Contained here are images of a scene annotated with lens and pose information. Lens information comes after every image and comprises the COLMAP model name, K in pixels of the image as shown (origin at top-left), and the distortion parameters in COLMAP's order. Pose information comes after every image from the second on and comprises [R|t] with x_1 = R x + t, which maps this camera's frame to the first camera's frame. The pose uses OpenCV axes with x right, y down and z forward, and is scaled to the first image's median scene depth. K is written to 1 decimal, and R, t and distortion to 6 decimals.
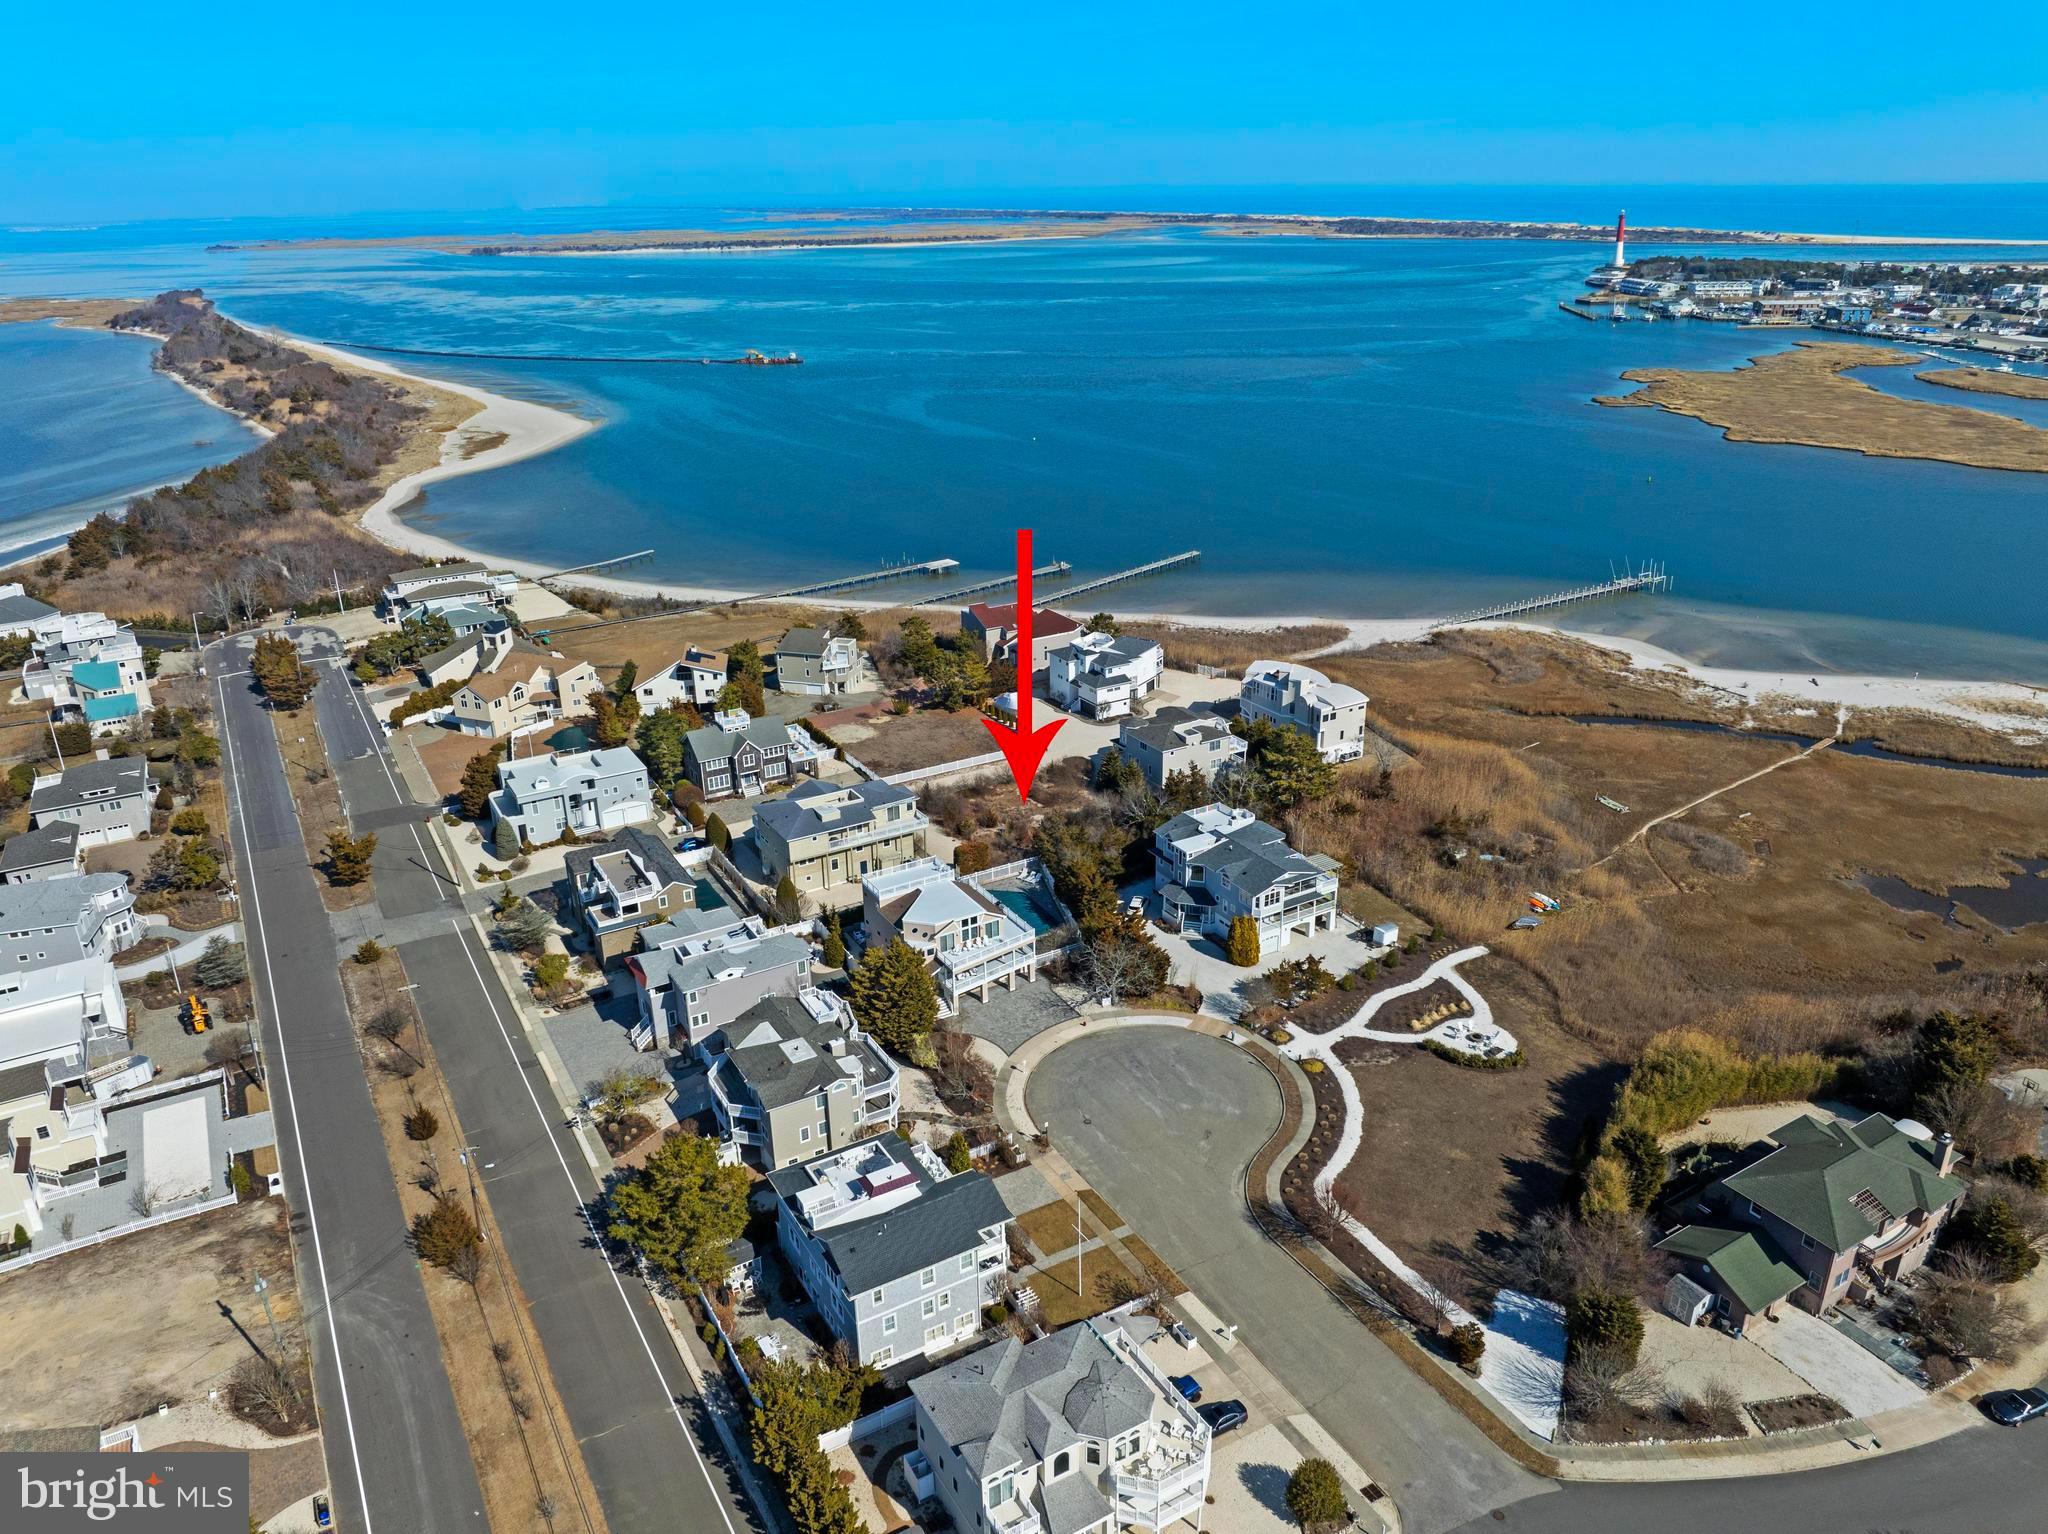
lens RADIAL K [[1449.5, 0, 1024.0], [0, 1449.5, 767.0], [0, 0, 1]] dist [-0.033887, 0.001169]
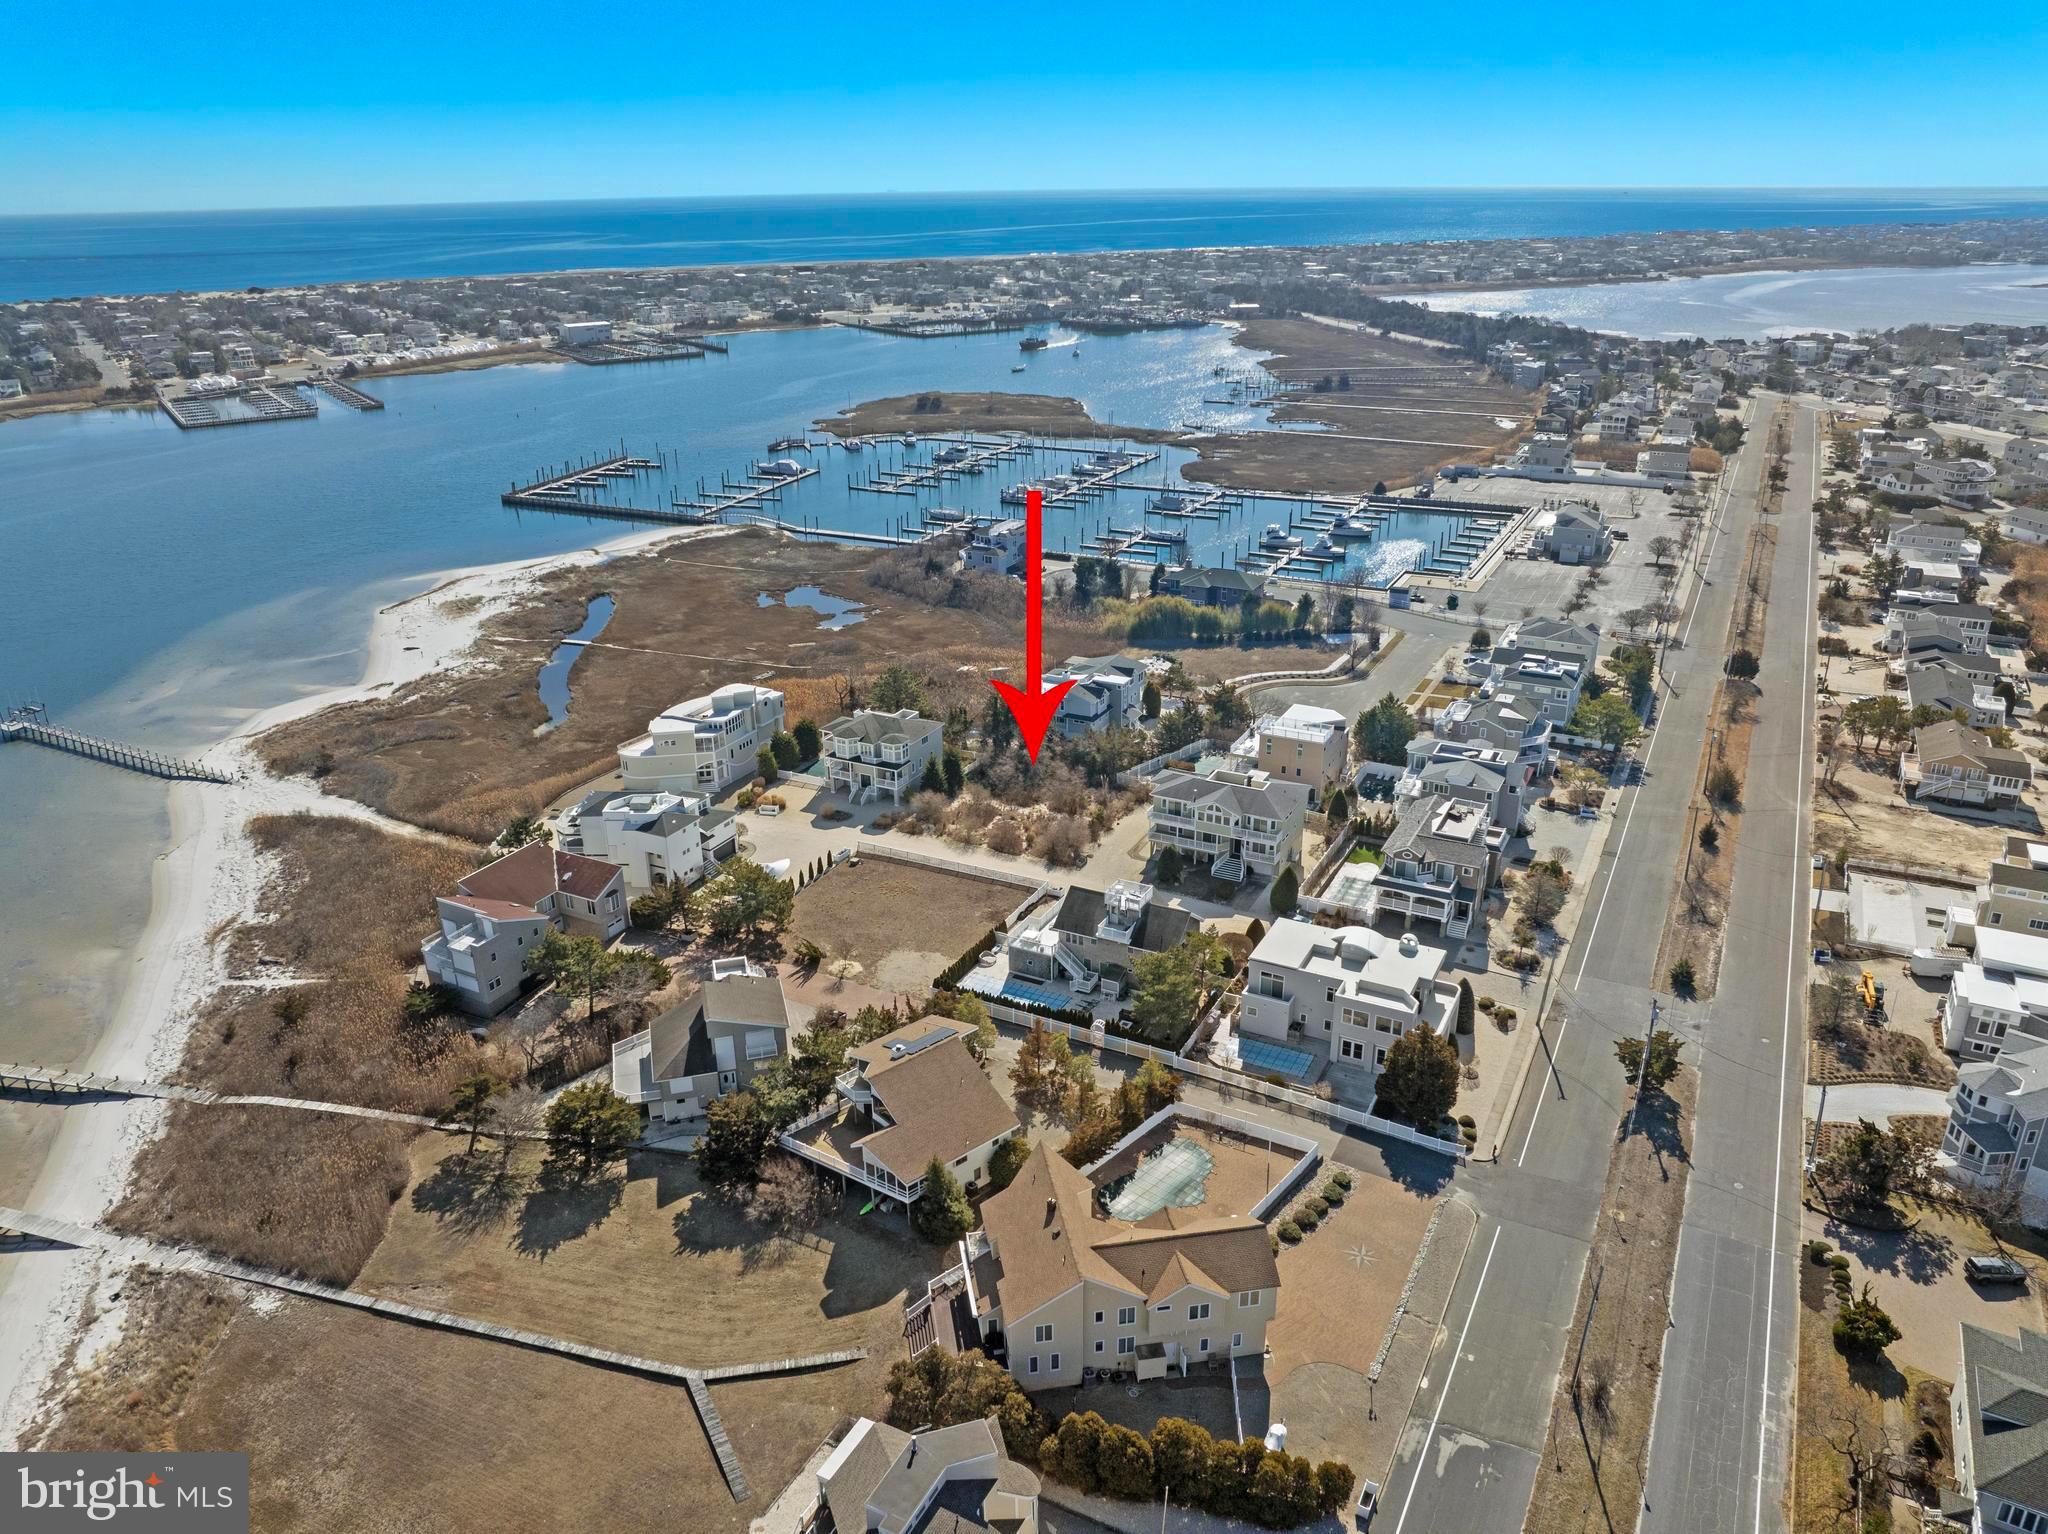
lens RADIAL K [[1449.5, 0, 1024.0], [0, 1449.5, 767.0], [0, 0, 1]] dist [-0.033887, 0.001169]
pose [[-0.540099, -0.288069, 0.790765, -0.646647], [0.335708, 0.787864, 0.516304, -0.423467], [-0.771747, 0.544322, -0.328817, 1.094973]]
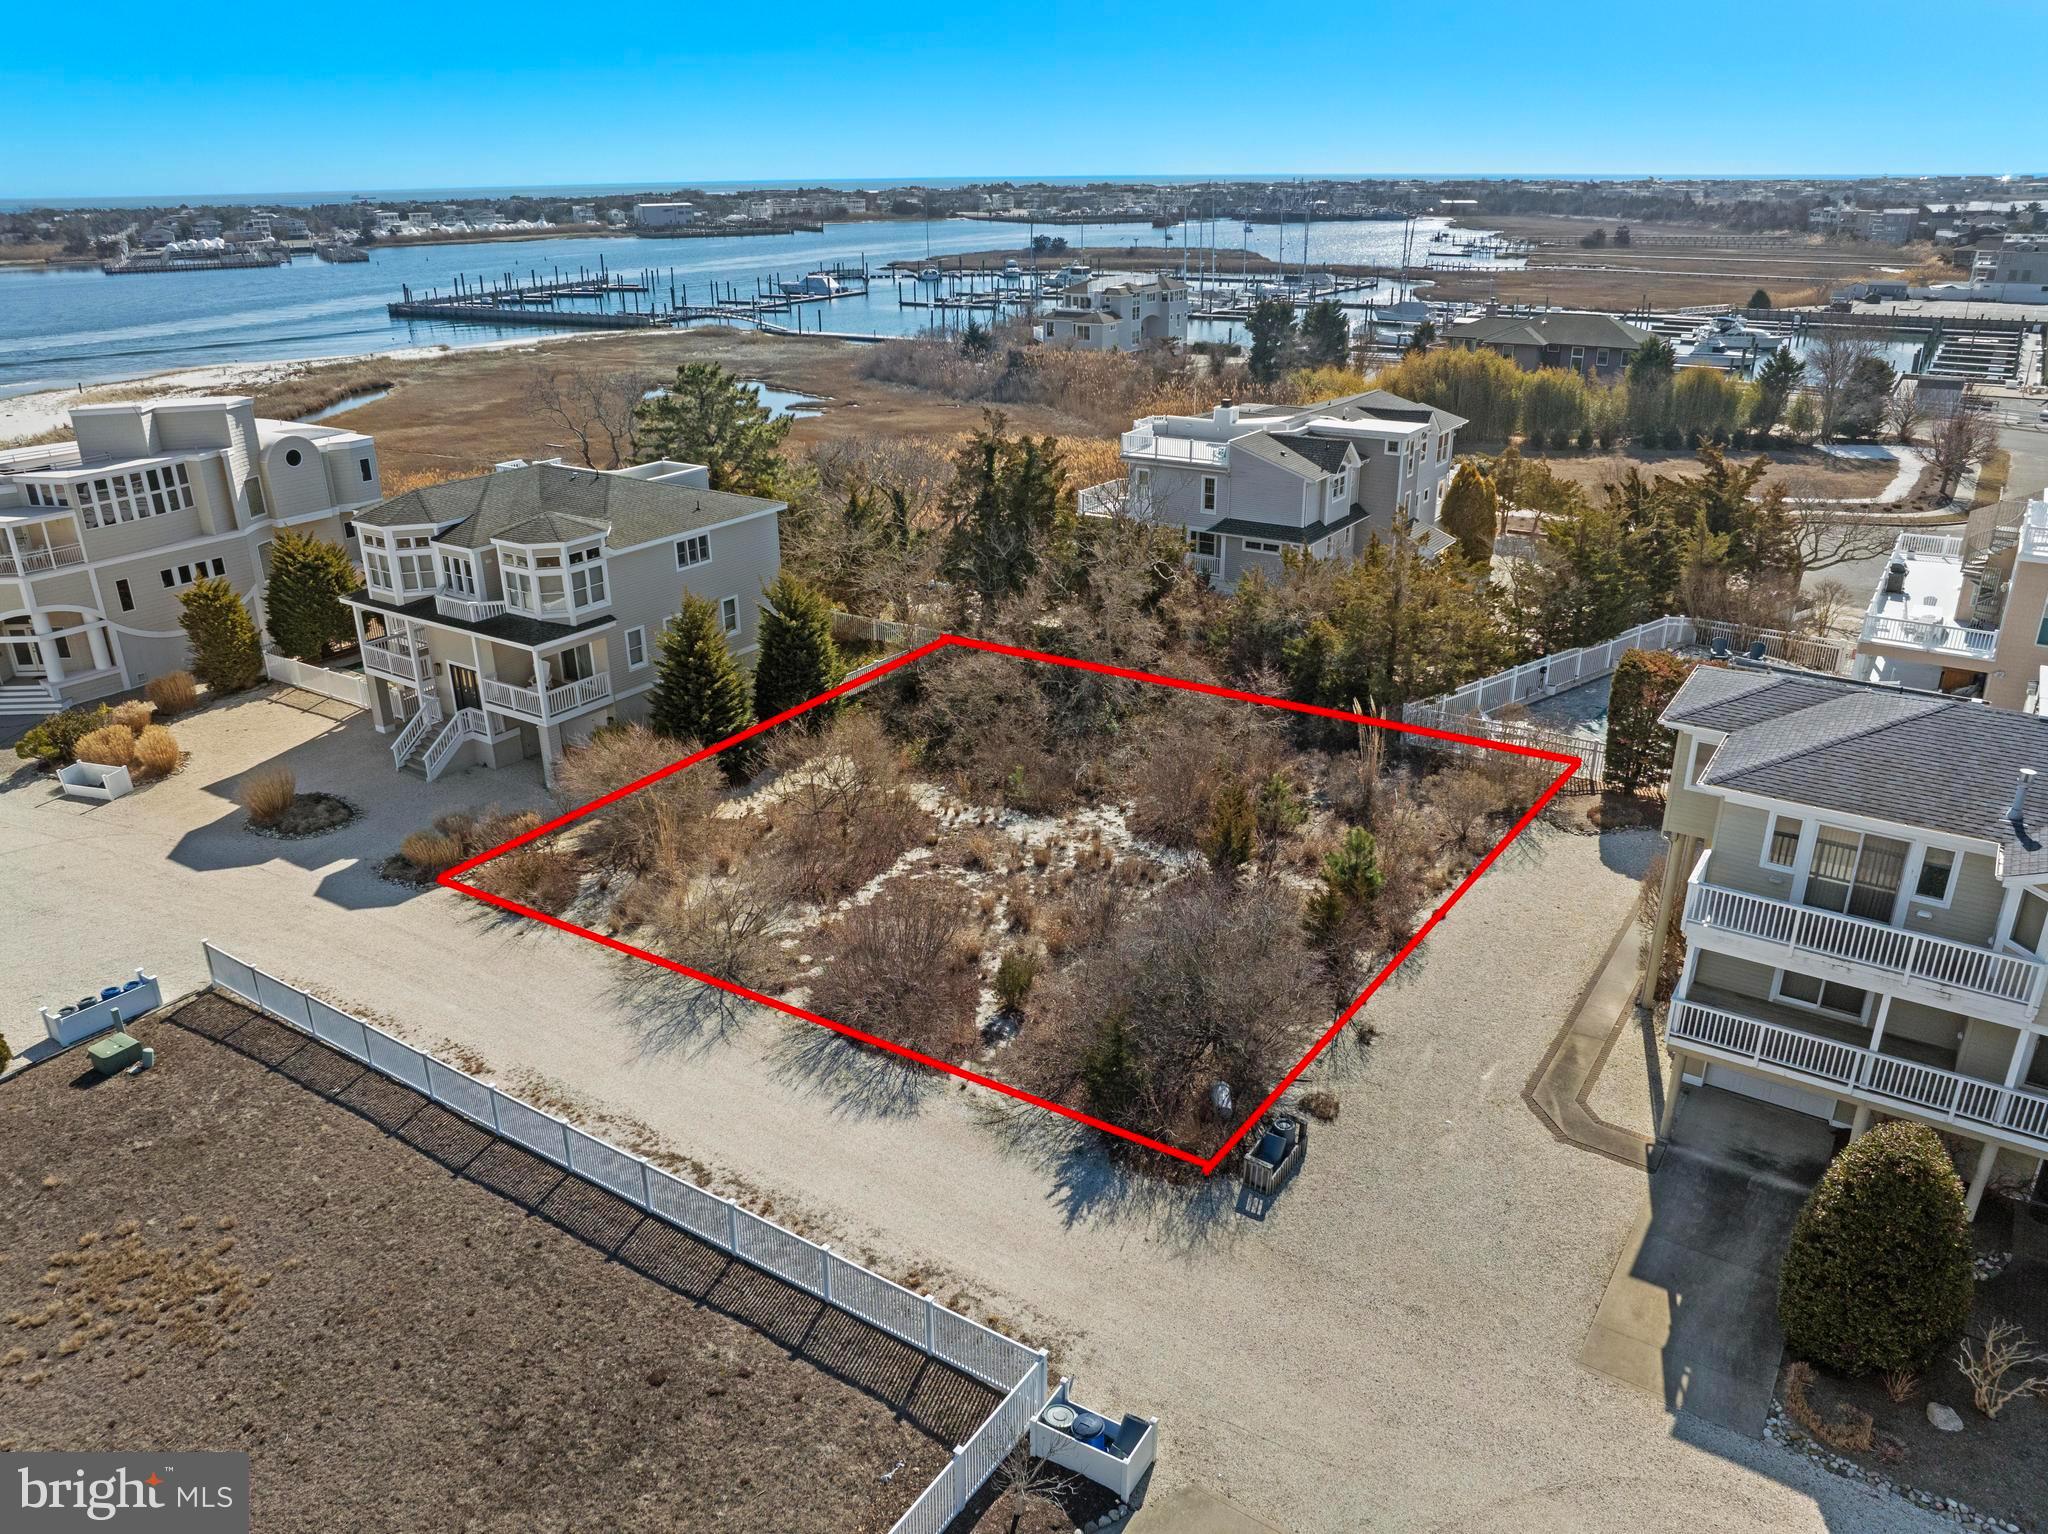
lens RADIAL K [[1449.5, 0, 1024.0], [0, 1449.5, 767.0], [0, 0, 1]] dist [-0.033887, 0.001169]
pose [[-0.443113, -0.315925, 0.838953, -0.161696], [0.352819, 0.798860, 0.487177, -0.079634], [-0.824117, 0.511873, -0.242521, 0.879766]]
